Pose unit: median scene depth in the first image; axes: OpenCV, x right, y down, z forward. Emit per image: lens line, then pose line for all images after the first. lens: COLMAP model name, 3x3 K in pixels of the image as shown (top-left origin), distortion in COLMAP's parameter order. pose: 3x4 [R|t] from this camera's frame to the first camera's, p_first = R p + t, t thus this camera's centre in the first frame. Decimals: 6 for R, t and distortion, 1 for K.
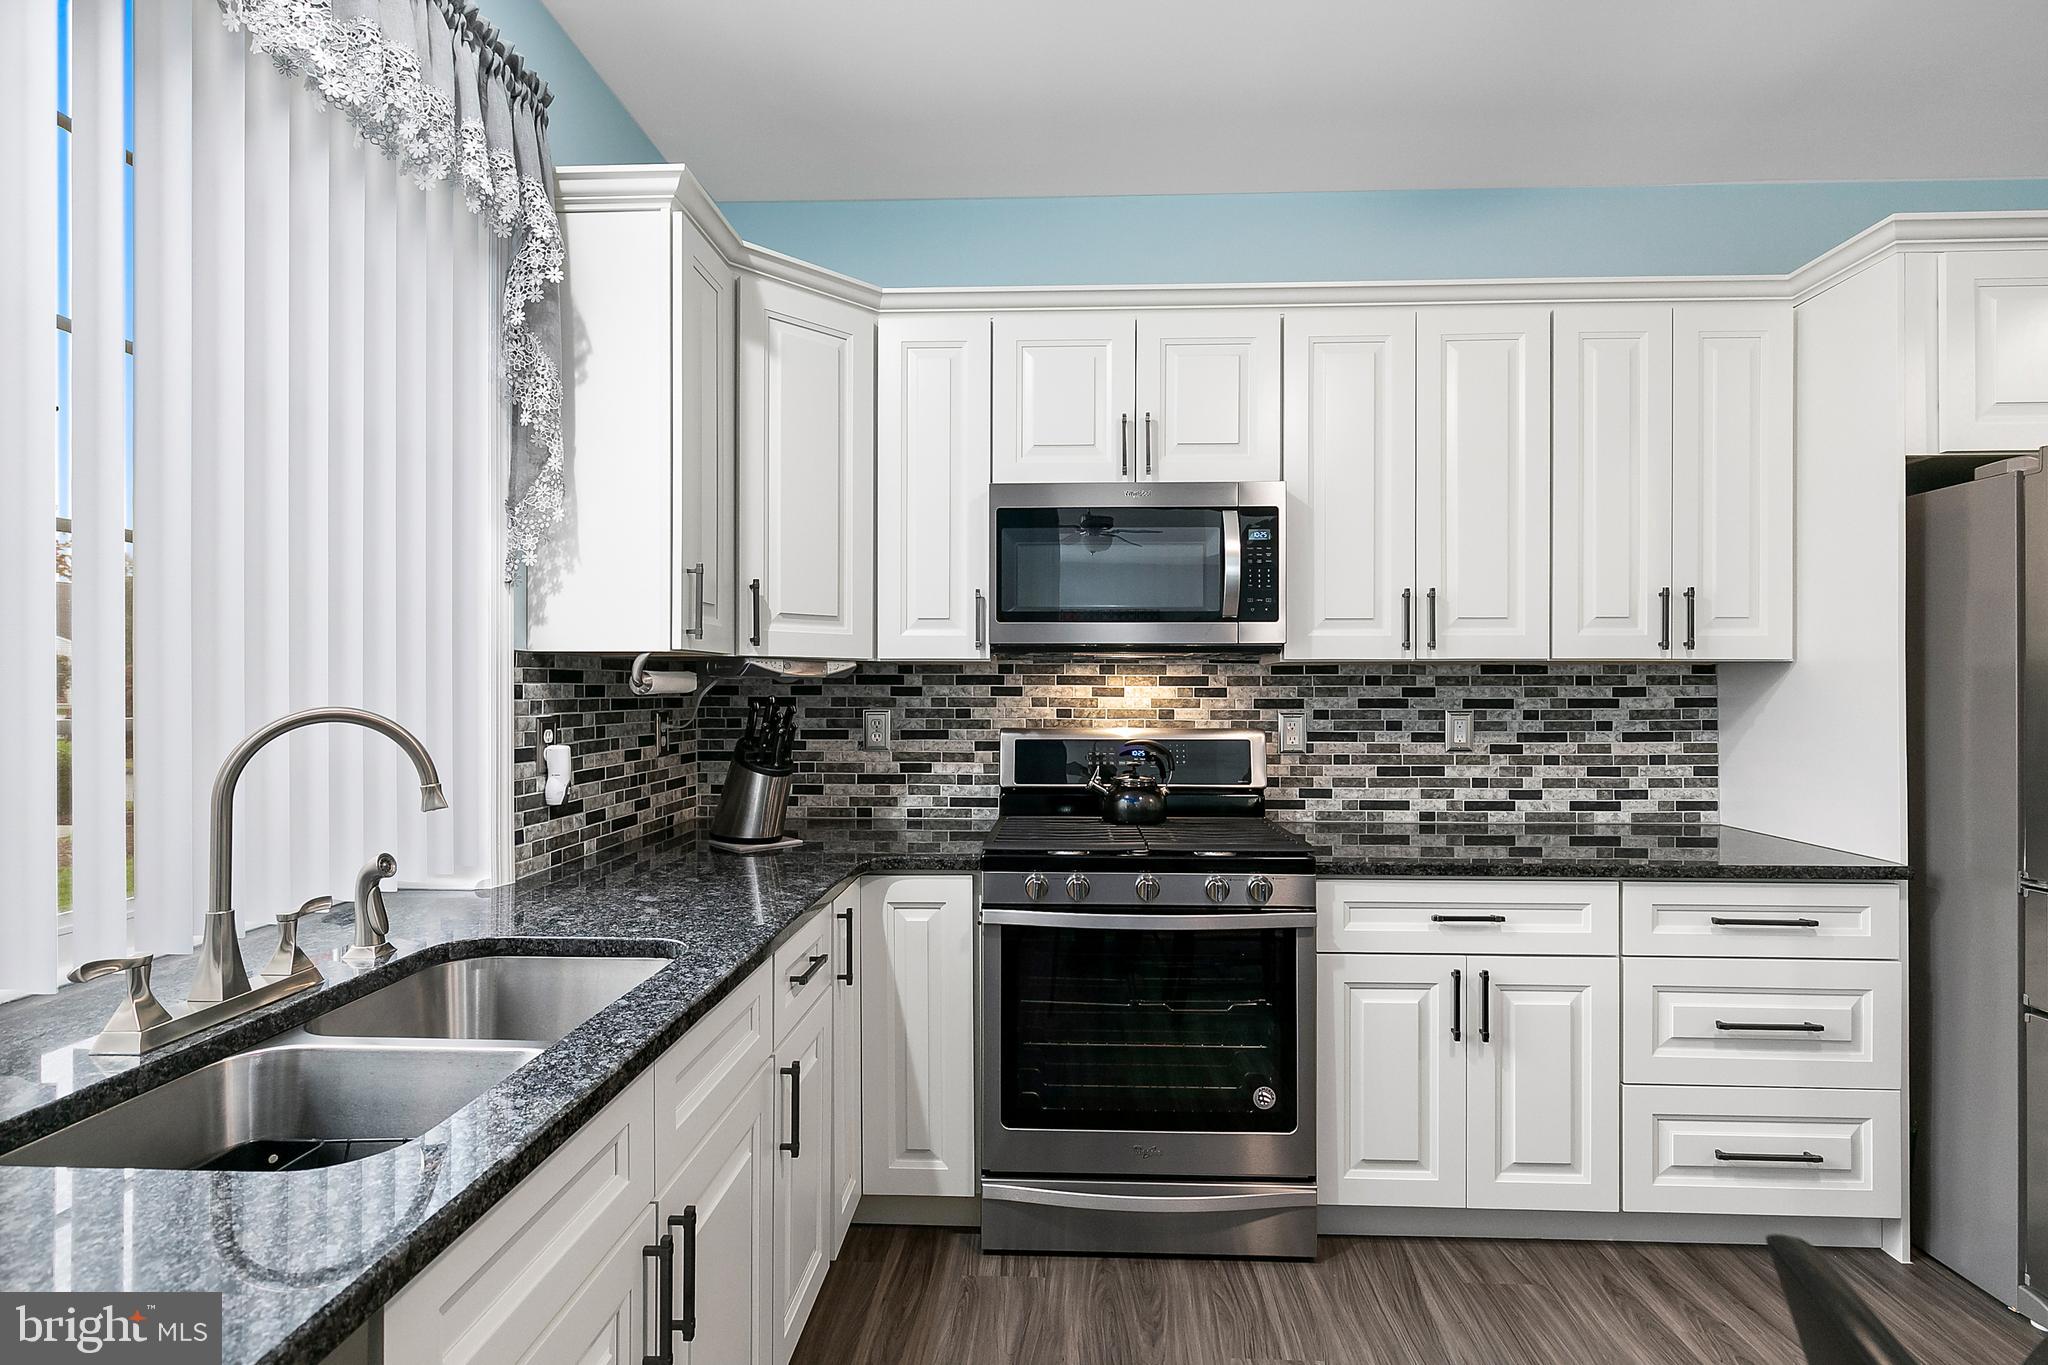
lens RADIAL K [[971.3, 0, 1030.6], [0, 971.3, 684.8], [0, 0, 1]] dist [0.000825, -0.000042]
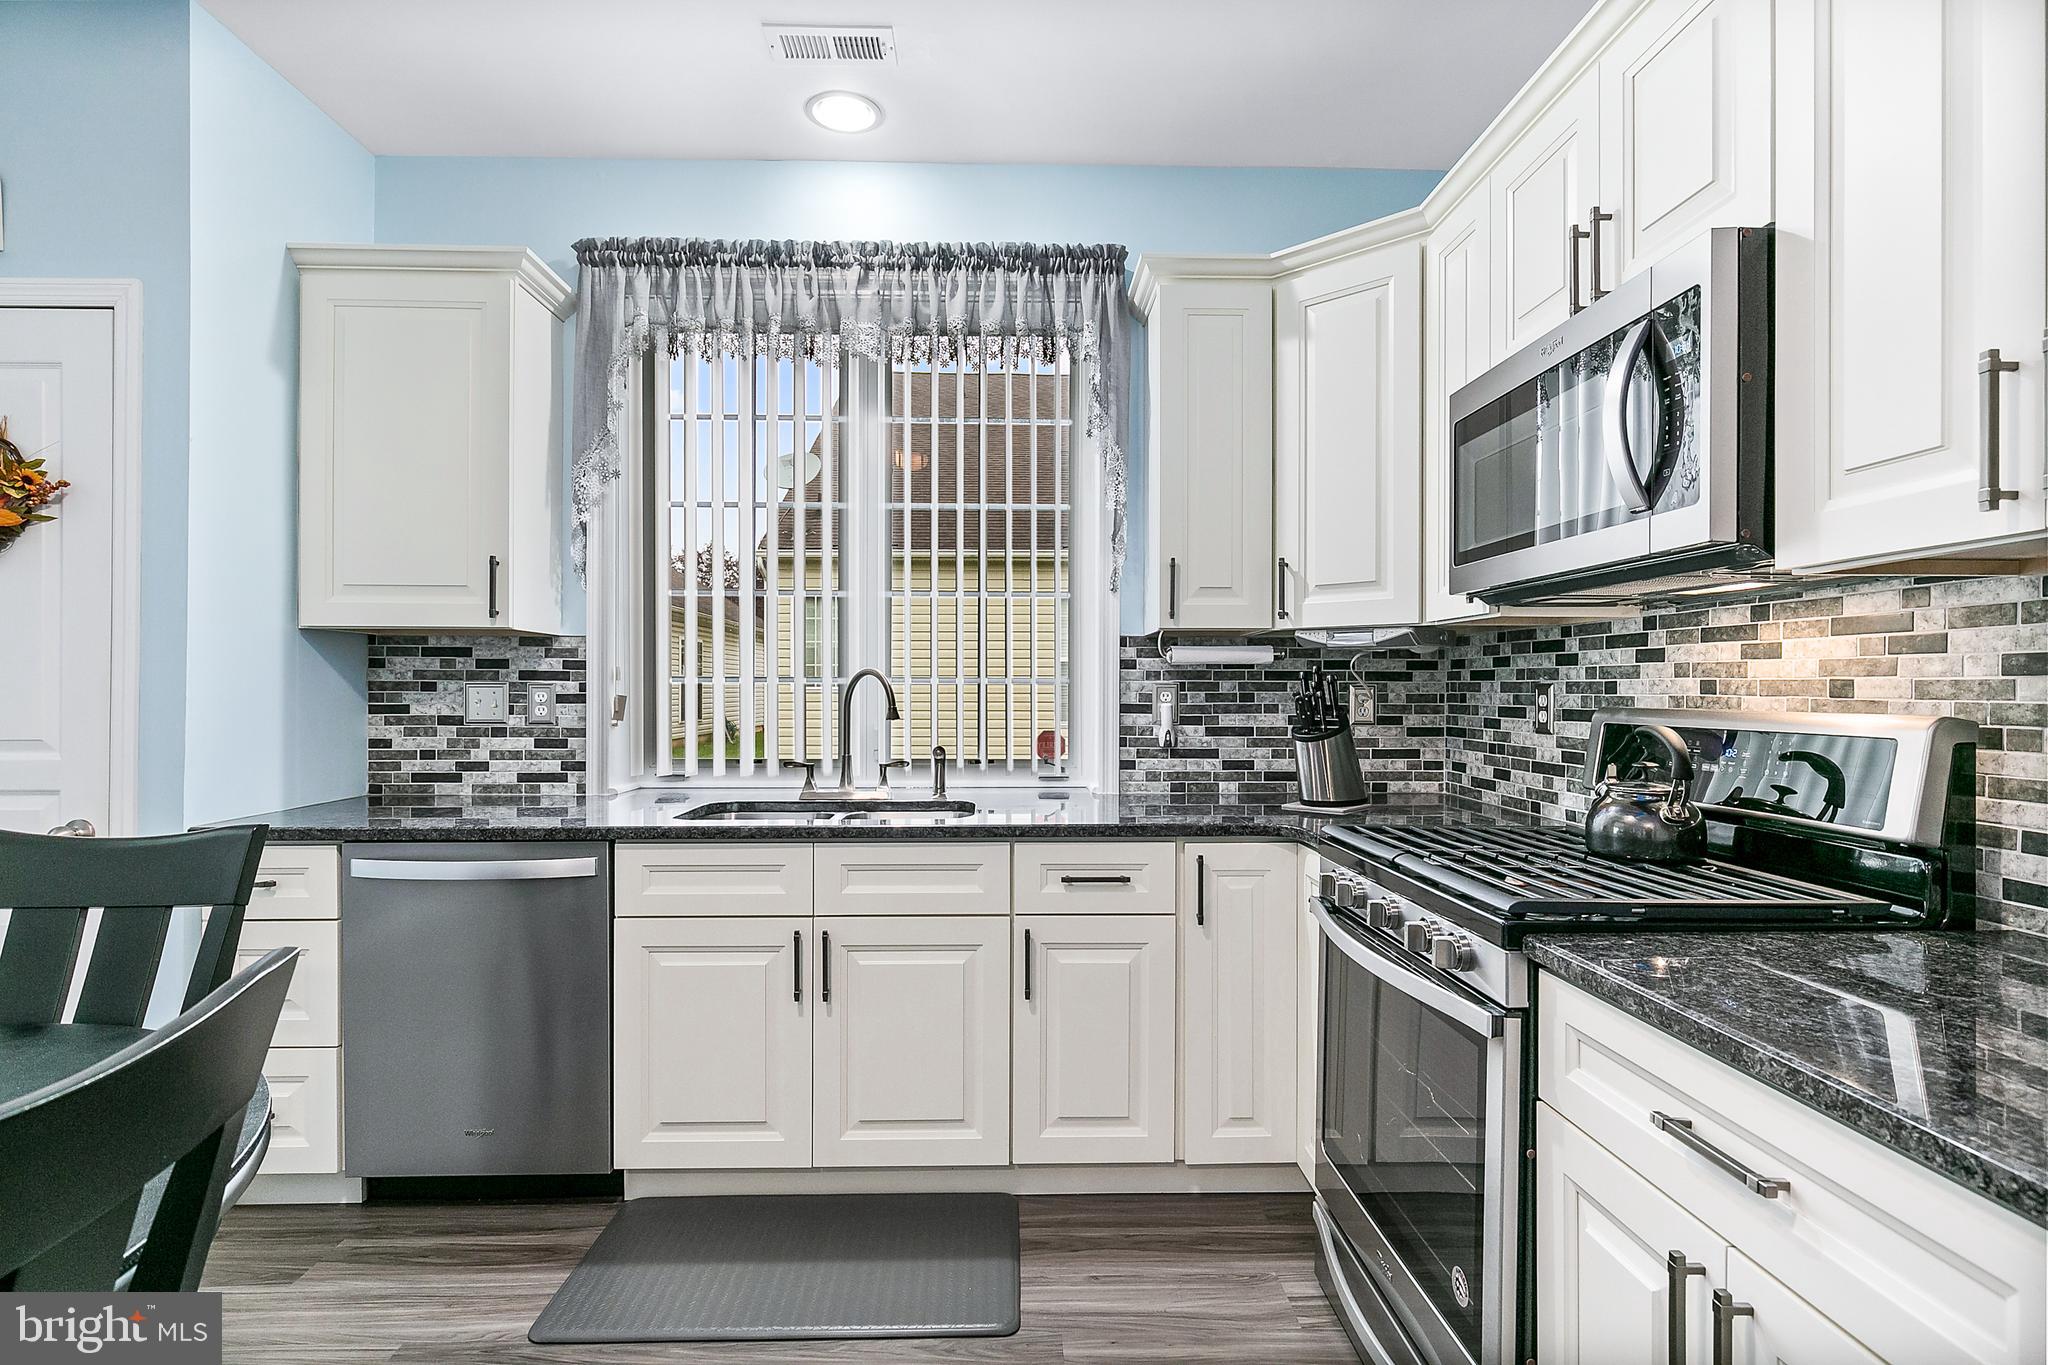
lens RADIAL K [[1005.7, 0, 1030.0], [0, 1005.7, 689.3], [0, 0, 1]] dist [-0.002929, 0.000249]
pose [[0.068692, 0.000541, -0.997638, 0.670381], [0.001554, 0.999999, 0.000649, 0.030159], [0.997637, -0.001595, 0.068691, 0.523563]]
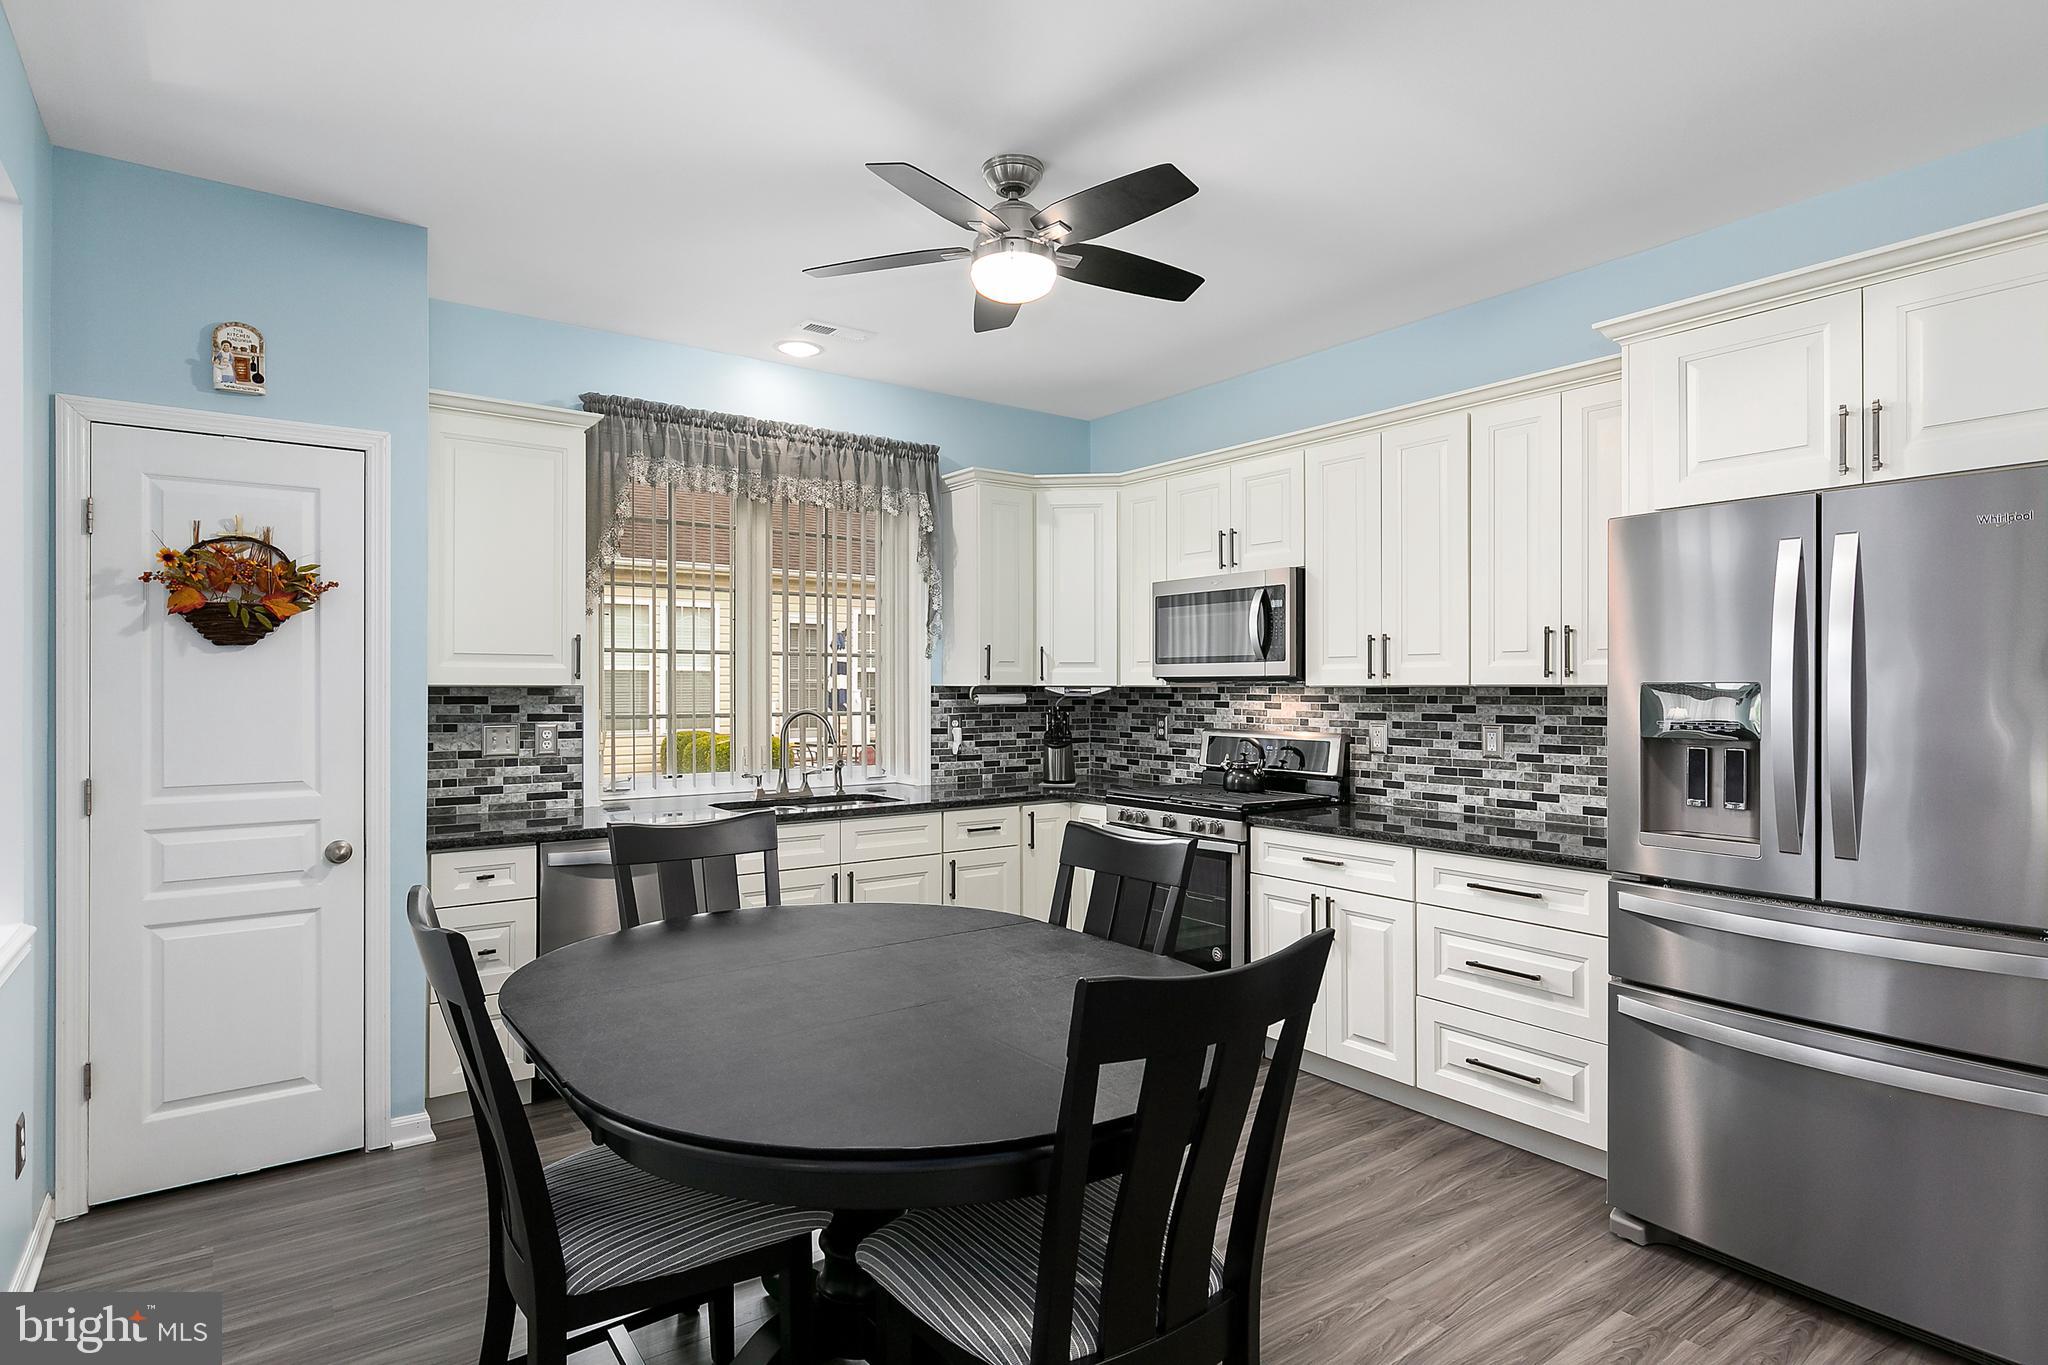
lens RADIAL K [[1079.1, 0, 1033.4], [0, 1079.1, 681.2], [0, 0, 1]] dist [-0.000540, -0.000461]
pose [[0.626307, -0.005234, -0.779559, 1.139089], [0.003369, 0.999986, -0.004007, -0.024763], [0.779569, -0.000117, 0.626317, -0.302099]]
